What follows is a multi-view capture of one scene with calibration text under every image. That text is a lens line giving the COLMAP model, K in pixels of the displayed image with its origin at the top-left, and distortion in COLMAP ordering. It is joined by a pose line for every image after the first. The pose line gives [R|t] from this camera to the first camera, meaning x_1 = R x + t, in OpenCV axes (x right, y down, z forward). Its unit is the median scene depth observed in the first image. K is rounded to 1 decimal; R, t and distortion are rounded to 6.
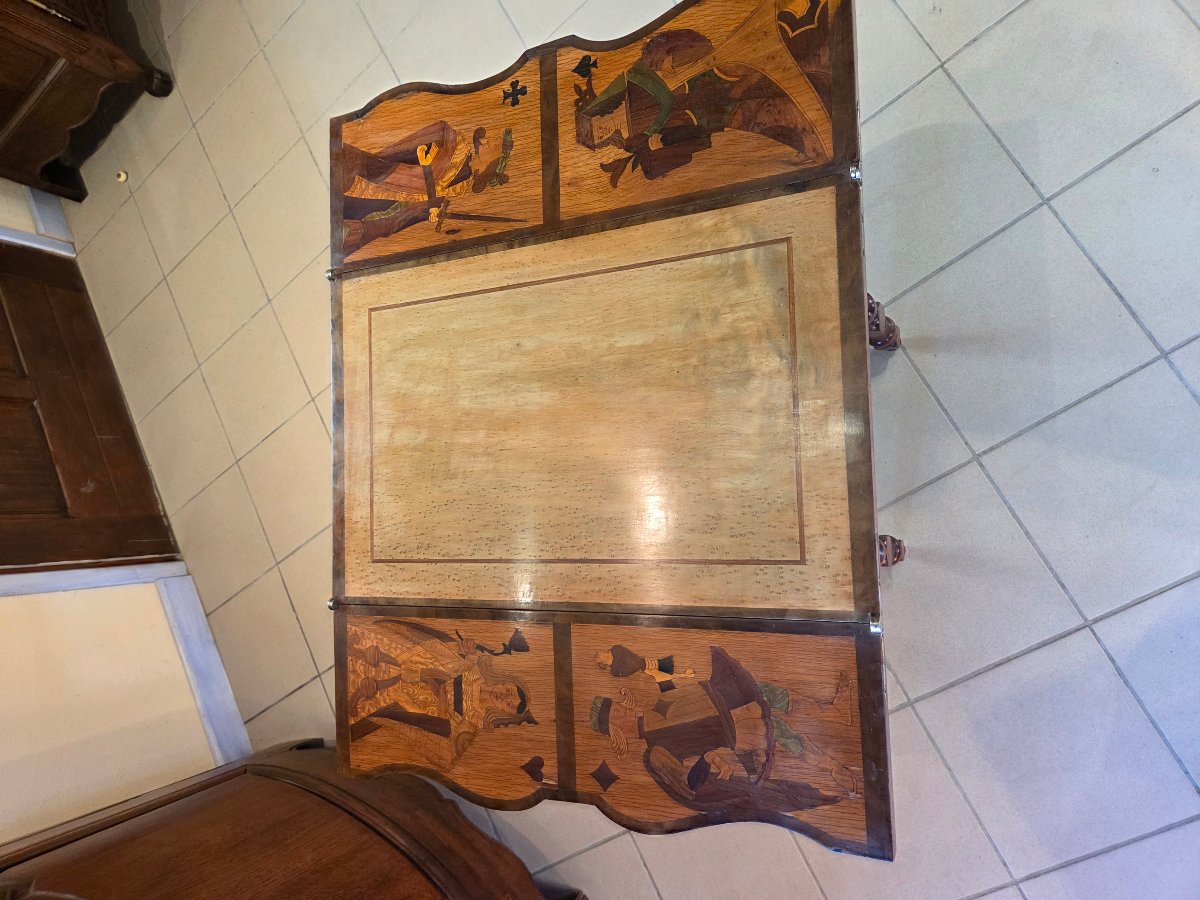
lens RADIAL K [[810.9, 0, 600.0], [0, 810.9, 450.0], [0, 0, 1]] dist [0.046300, -0.048262]
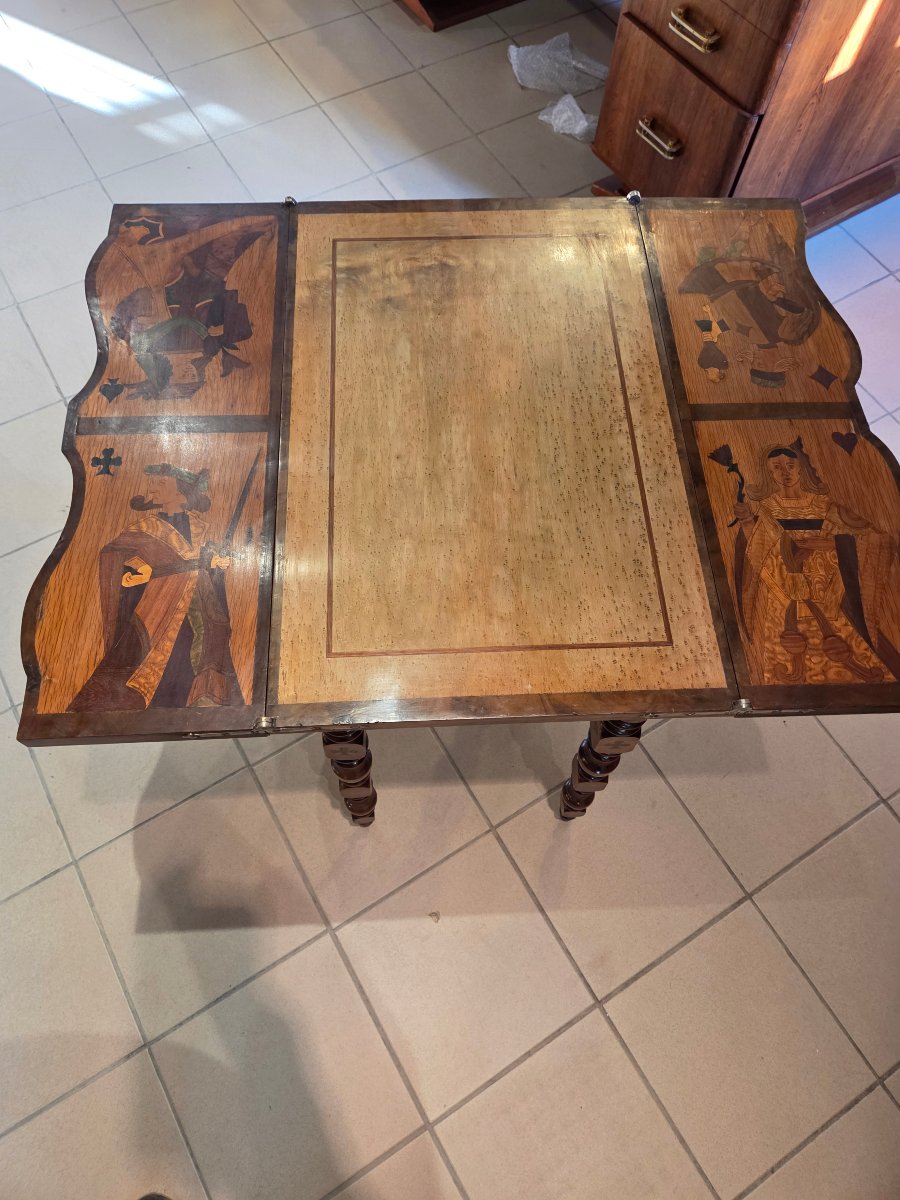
lens RADIAL K [[810.9, 0, 444.8], [0, 810.9, 596.3], [0, 0, 1]] dist [0.046300, -0.048262]
pose [[-0.025800, -0.613349, 0.789390, -0.850179], [0.997244, 0.039155, 0.063017, -0.120808], [-0.069560, 0.788841, 0.610649, 0.532243]]
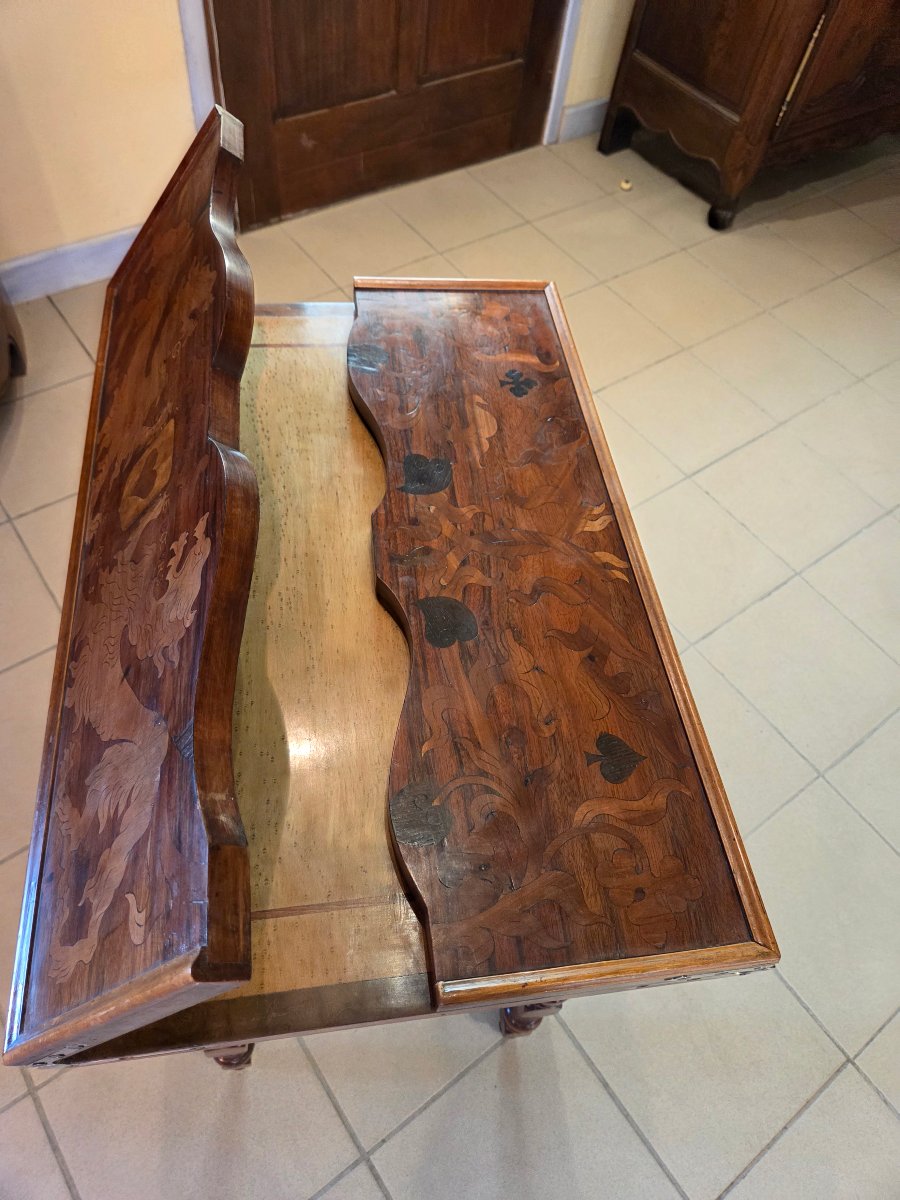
lens RADIAL K [[810.9, 0, 444.8], [0, 810.9, 596.3], [0, 0, 1]] dist [0.046300, -0.048262]
pose [[0.049918, 0.990460, -0.128440, 0.034878], [-0.995830, 0.039526, -0.082224, -0.016243], [-0.076363, 0.132009, 0.988303, 0.127636]]
